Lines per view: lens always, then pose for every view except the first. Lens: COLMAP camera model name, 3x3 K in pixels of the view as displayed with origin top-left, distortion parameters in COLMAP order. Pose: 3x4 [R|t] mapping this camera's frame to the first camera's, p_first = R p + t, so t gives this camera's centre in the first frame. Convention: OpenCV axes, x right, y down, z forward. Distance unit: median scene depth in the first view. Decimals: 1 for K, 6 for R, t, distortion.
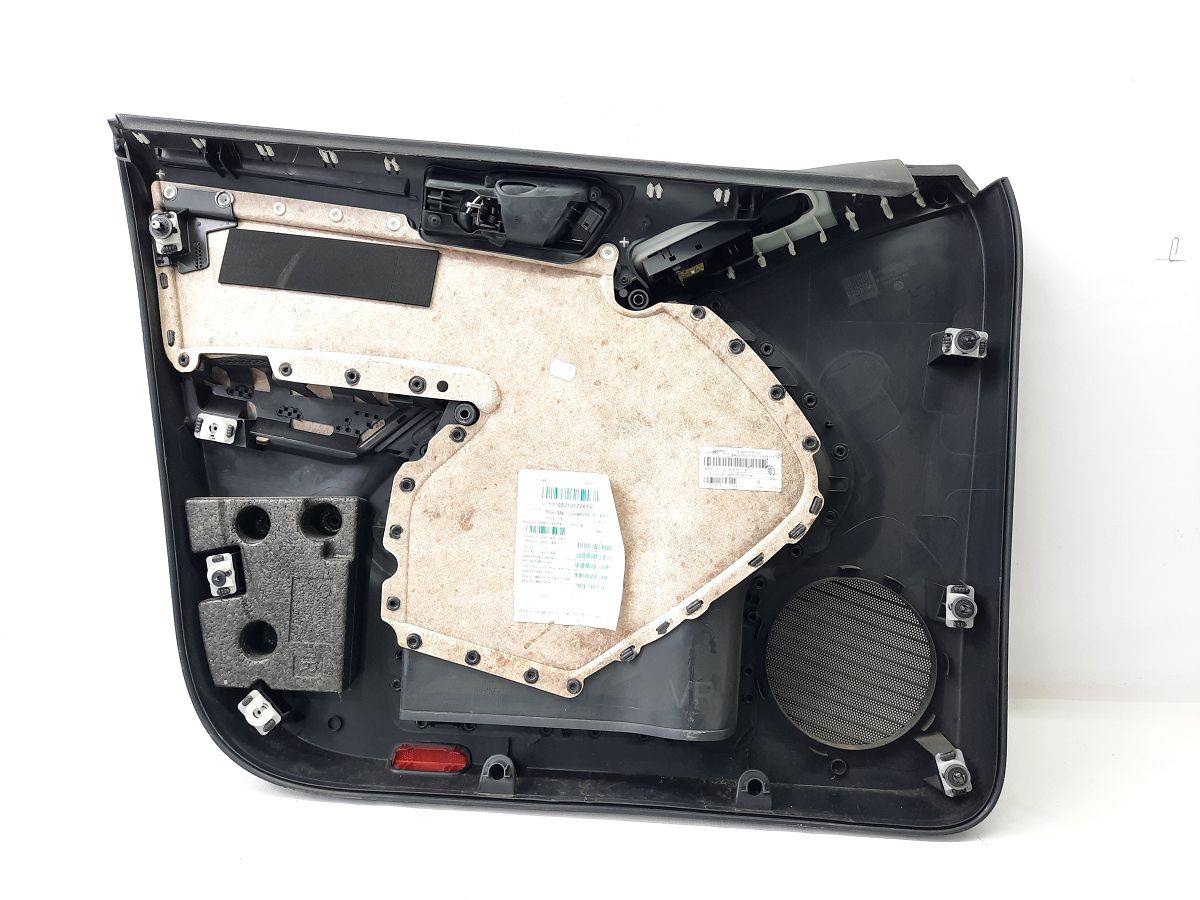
lens RADIAL K [[889.0, 0, 600.0], [0, 889.0, 450.0], [0, 0, 1]] dist [0.035871, -0.061274]
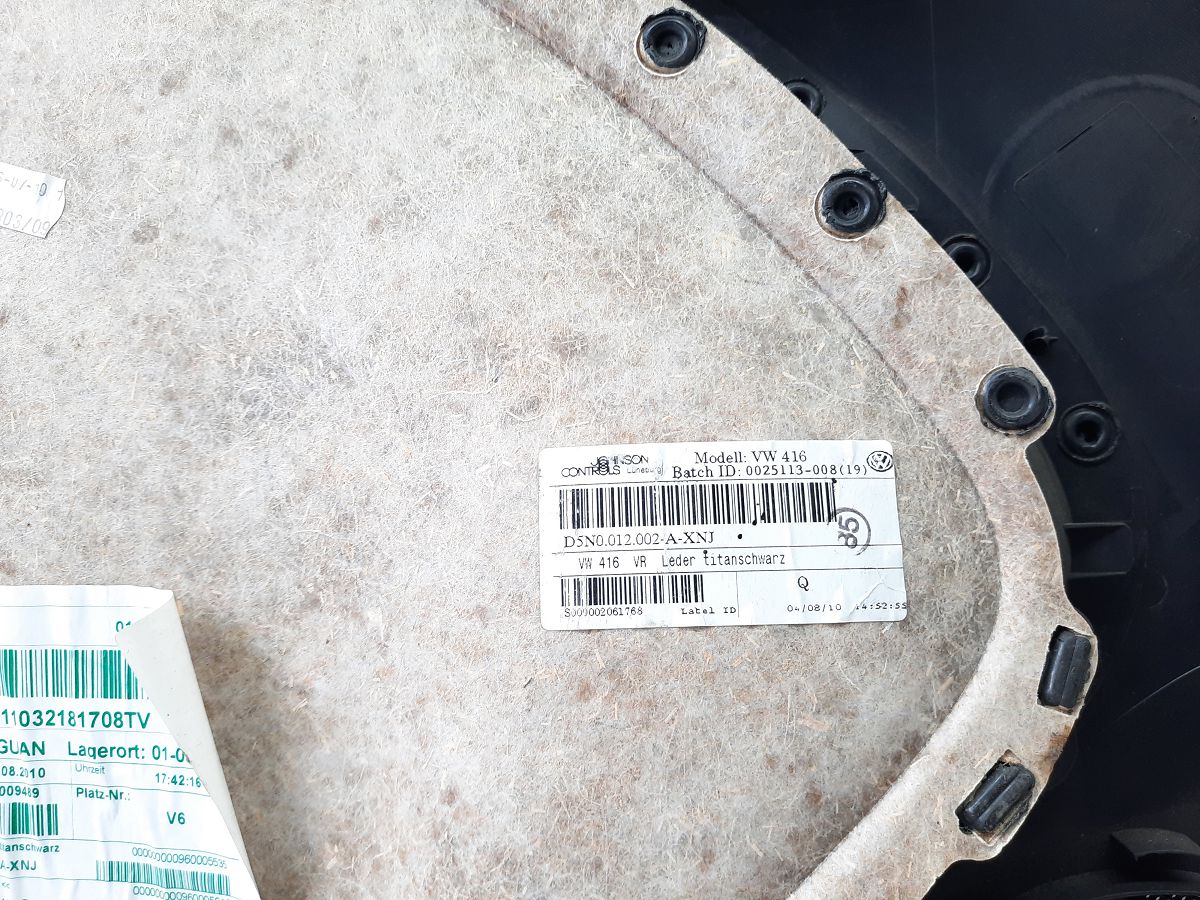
lens RADIAL K [[889.0, 0, 600.0], [0, 889.0, 450.0], [0, 0, 1]] dist [0.035871, -0.061274]
pose [[0.995999, -0.074378, -0.049541, 0.137563], [0.073263, 0.997025, -0.023961, 0.003289], [0.051176, 0.020235, 0.998485, 0.753828]]
